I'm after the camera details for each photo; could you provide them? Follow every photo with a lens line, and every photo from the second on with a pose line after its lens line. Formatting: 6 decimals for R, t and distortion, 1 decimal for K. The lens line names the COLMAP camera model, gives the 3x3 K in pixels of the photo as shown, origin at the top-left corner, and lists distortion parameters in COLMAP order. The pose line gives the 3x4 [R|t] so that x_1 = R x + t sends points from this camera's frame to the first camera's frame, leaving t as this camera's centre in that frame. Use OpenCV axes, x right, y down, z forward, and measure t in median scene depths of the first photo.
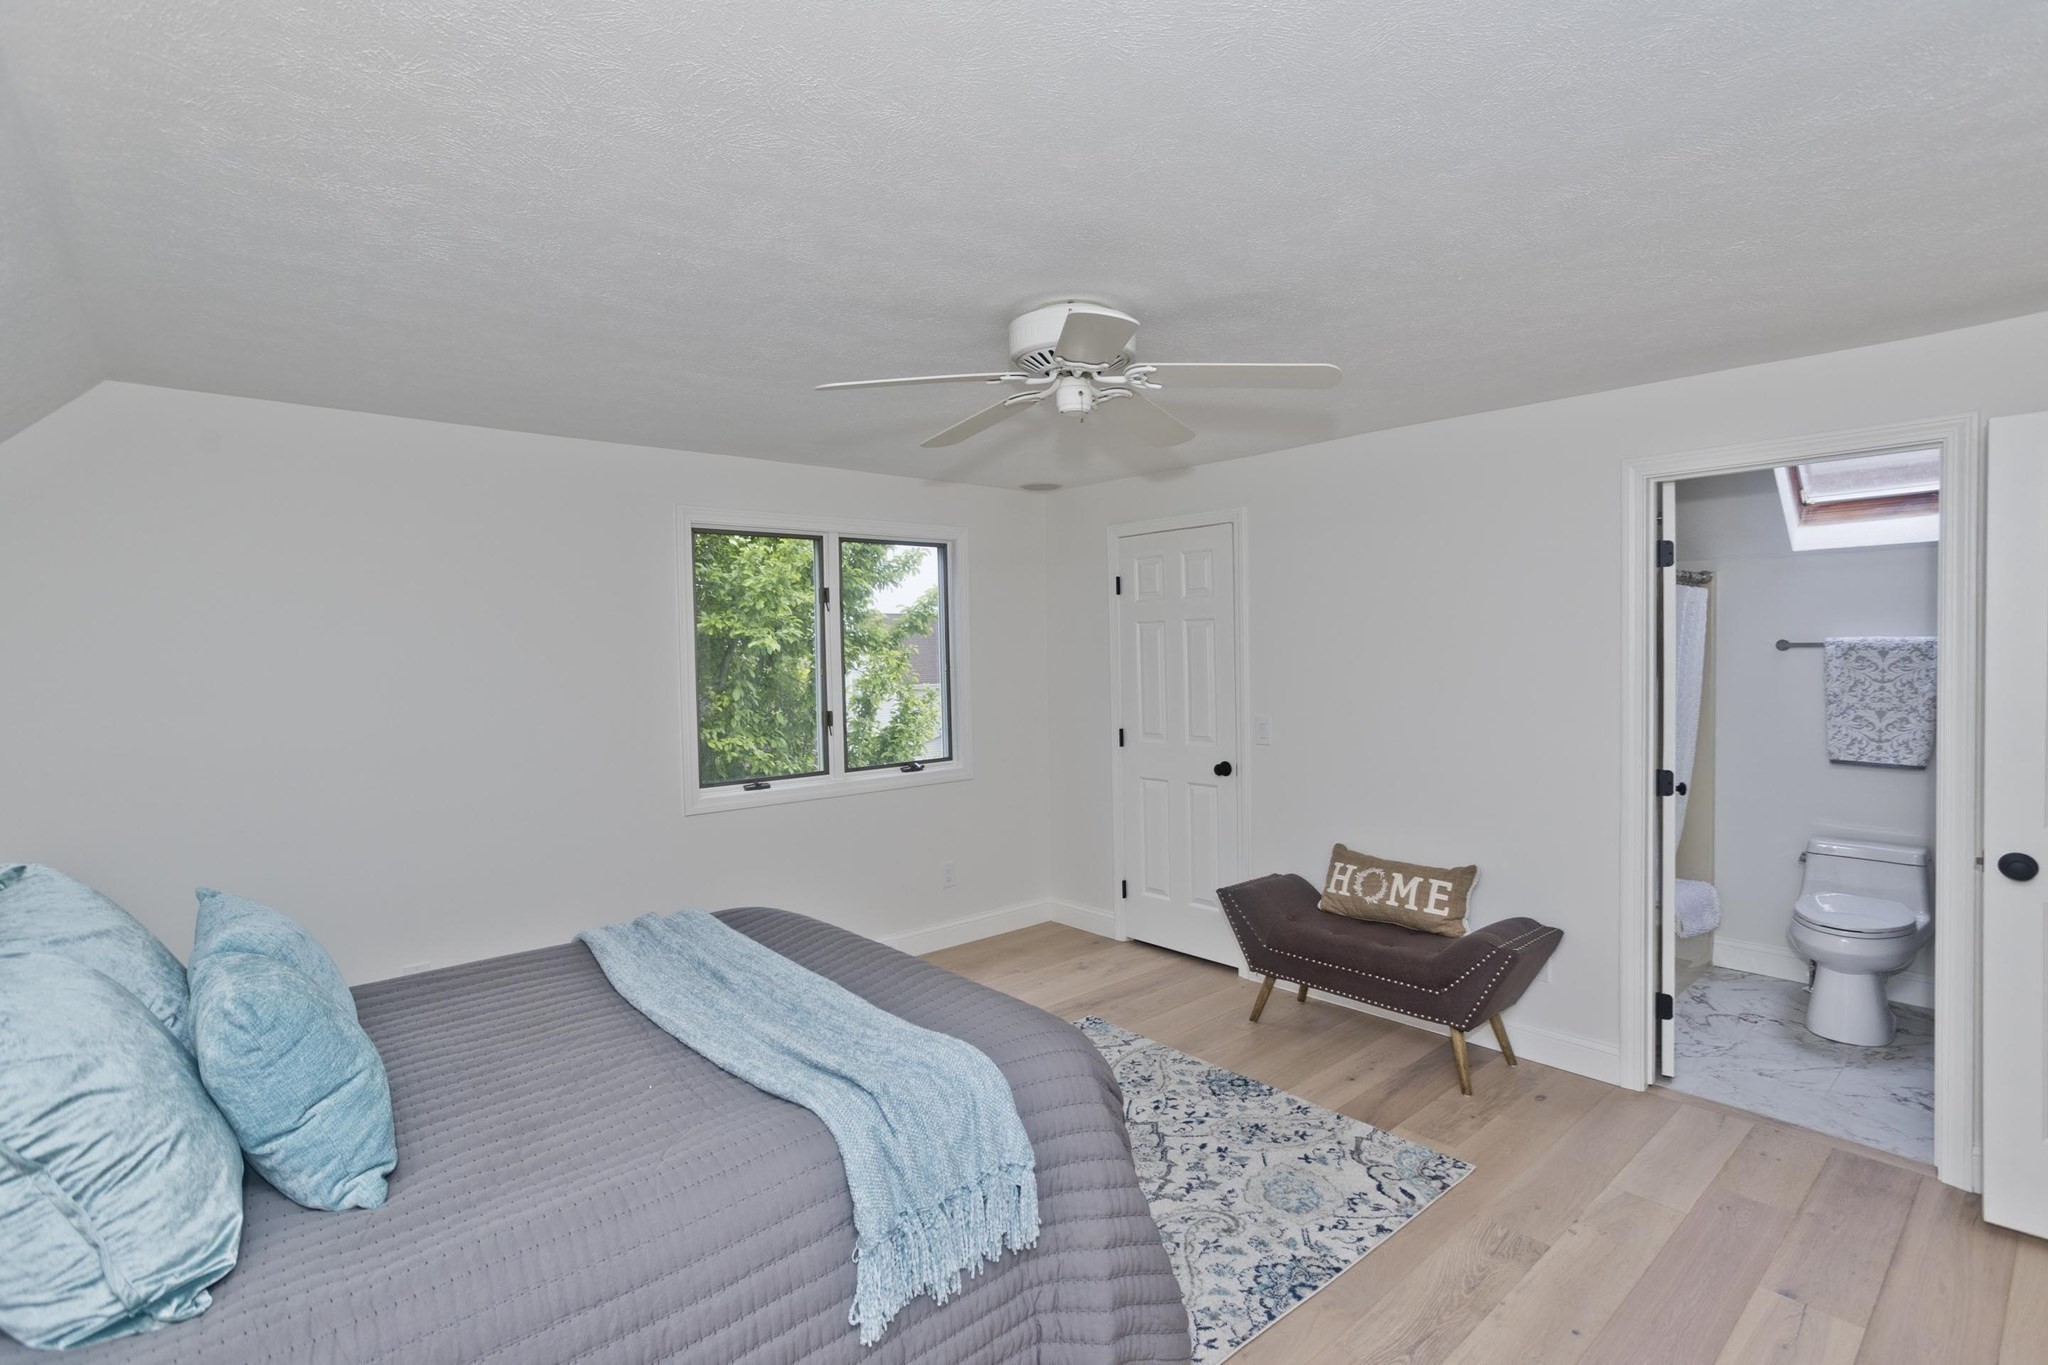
lens RADIAL K [[961.7, 0, 1027.4], [0, 961.7, 668.3], [0, 0, 1]] dist [0.004202, 0.000575]
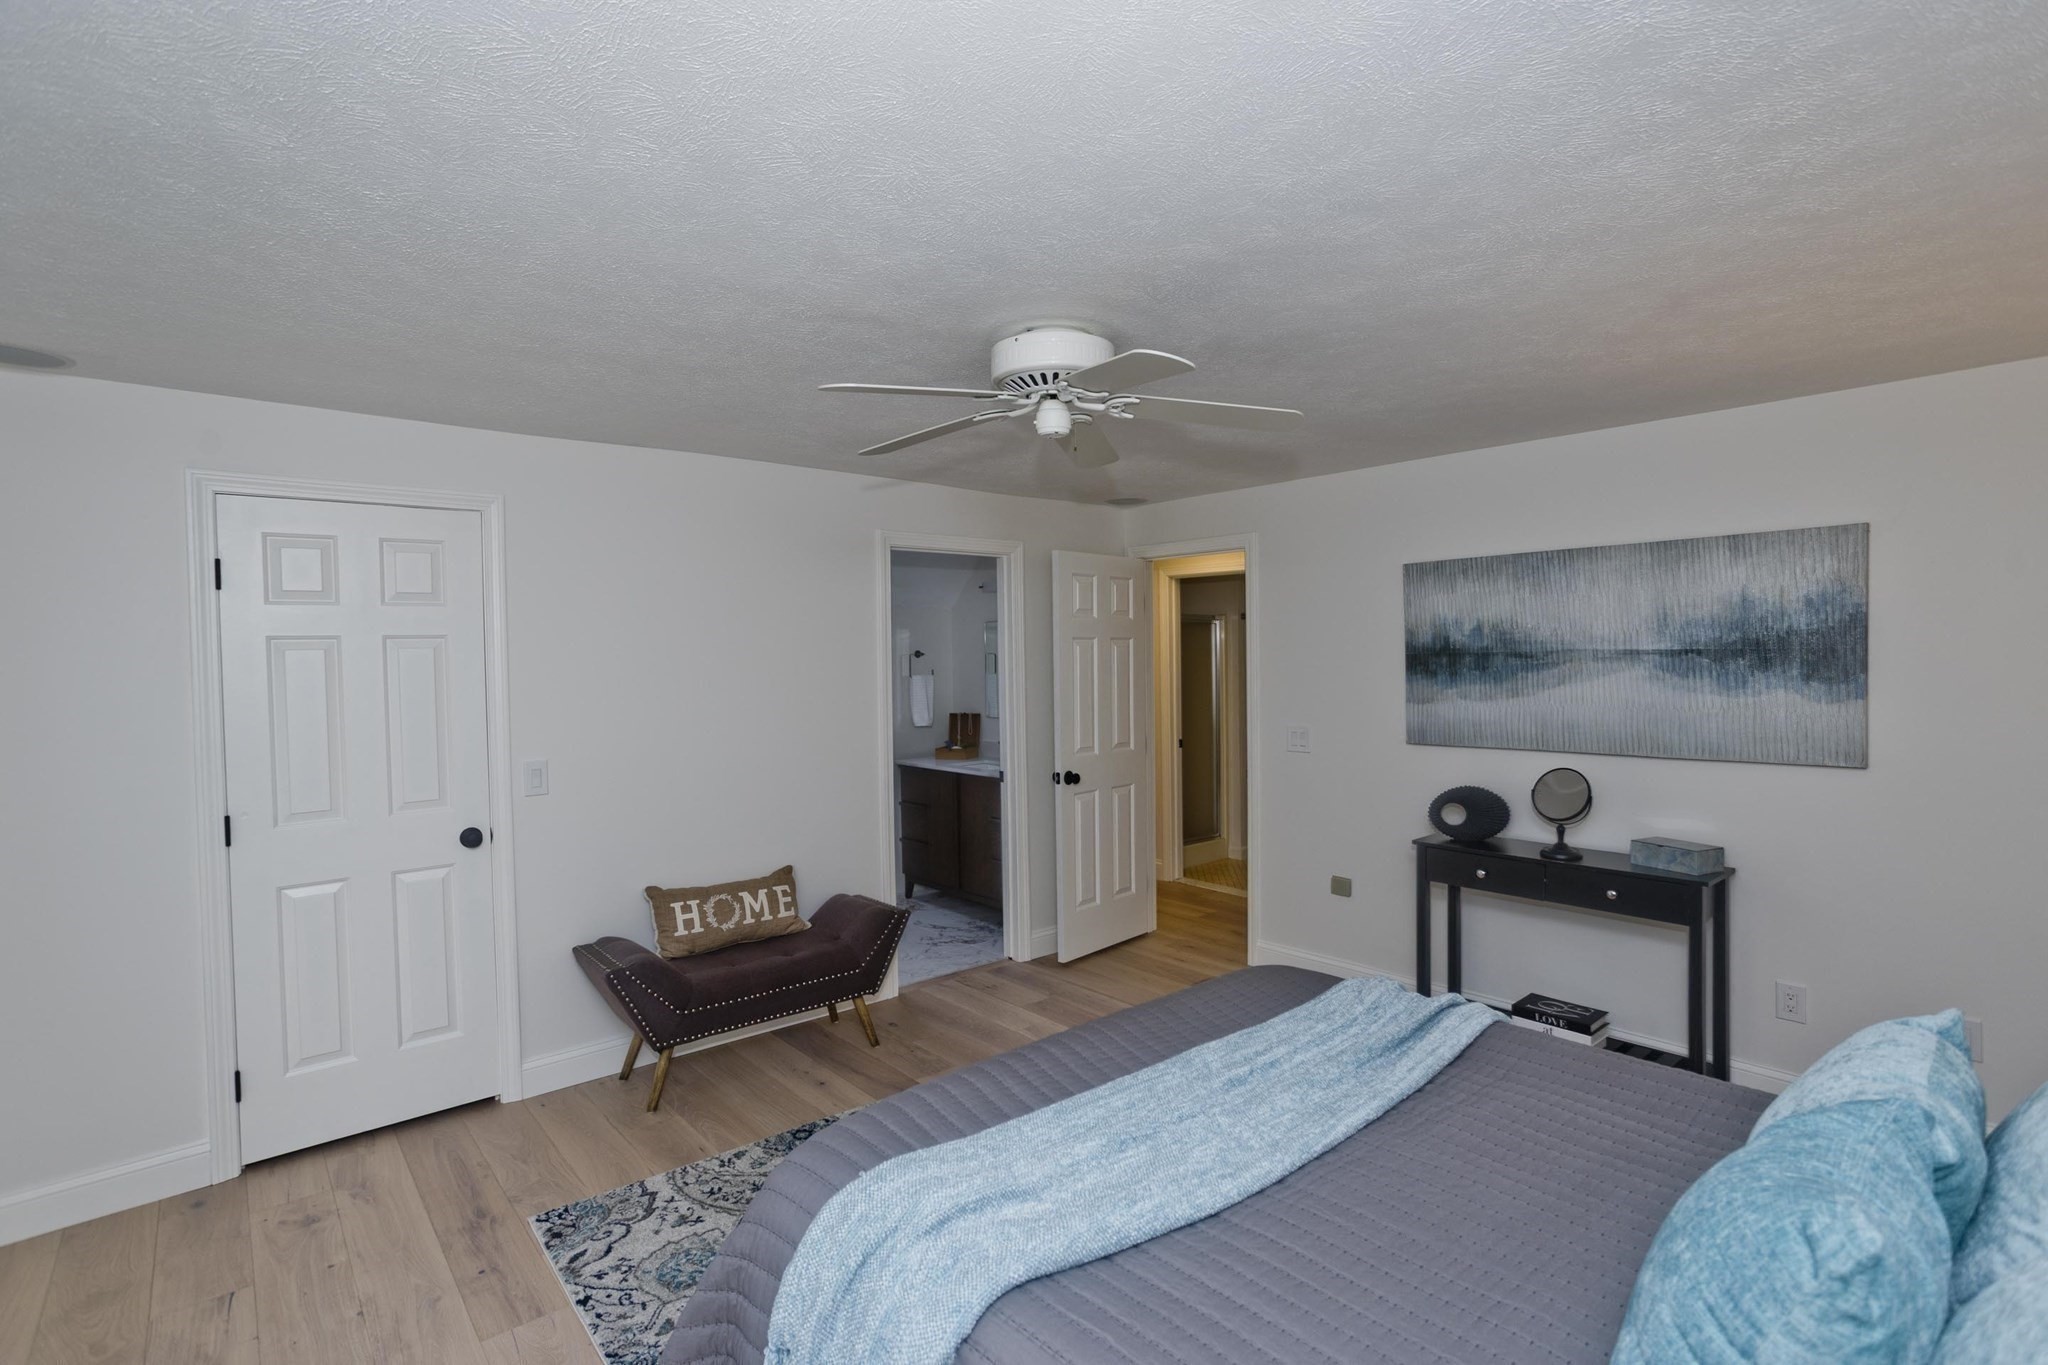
lens RADIAL K [[1005.5, 0, 1026.9], [0, 1005.5, 686.6], [0, 0, 1]] dist [-0.001980, 0.000605]
pose [[0.021021, -0.018843, 0.999601, -0.658076], [0.029308, 0.999404, 0.018222, -0.014734], [-0.999349, 0.028913, 0.021561, 0.659945]]
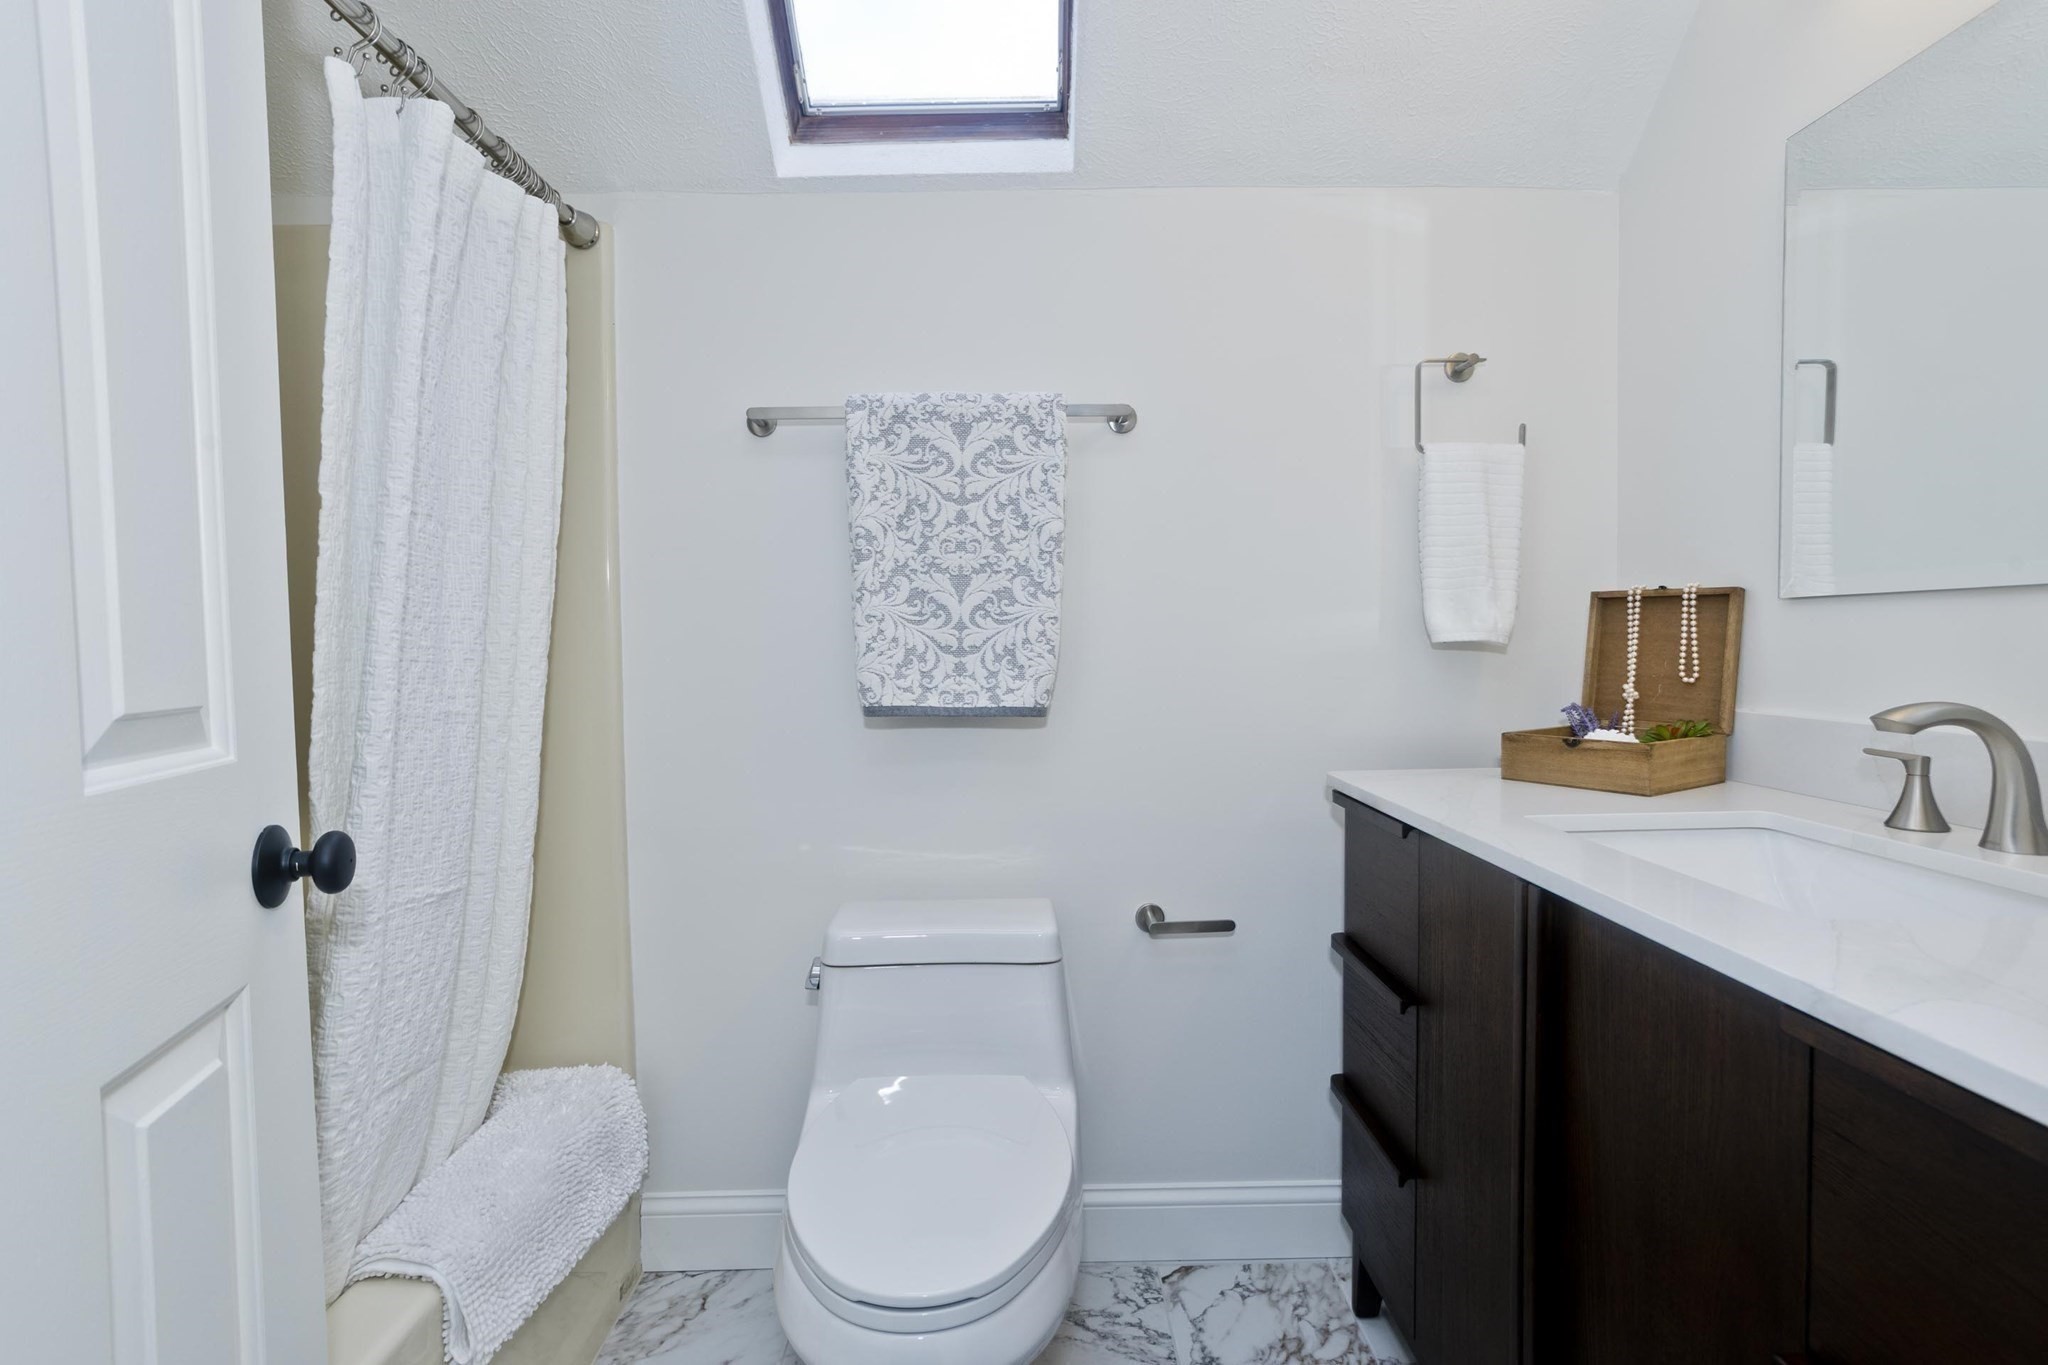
lens RADIAL K [[1005.5, 0, 1032.8], [0, 1005.5, 681.0], [0, 0, 1]] dist [-0.001980, 0.000605]
pose [[0.634136, -0.031007, 0.772599, 0.609043], [0.020362, 0.999519, 0.023401, 0.081715], [-0.772953, 0.000892, 0.634462, 0.746926]]
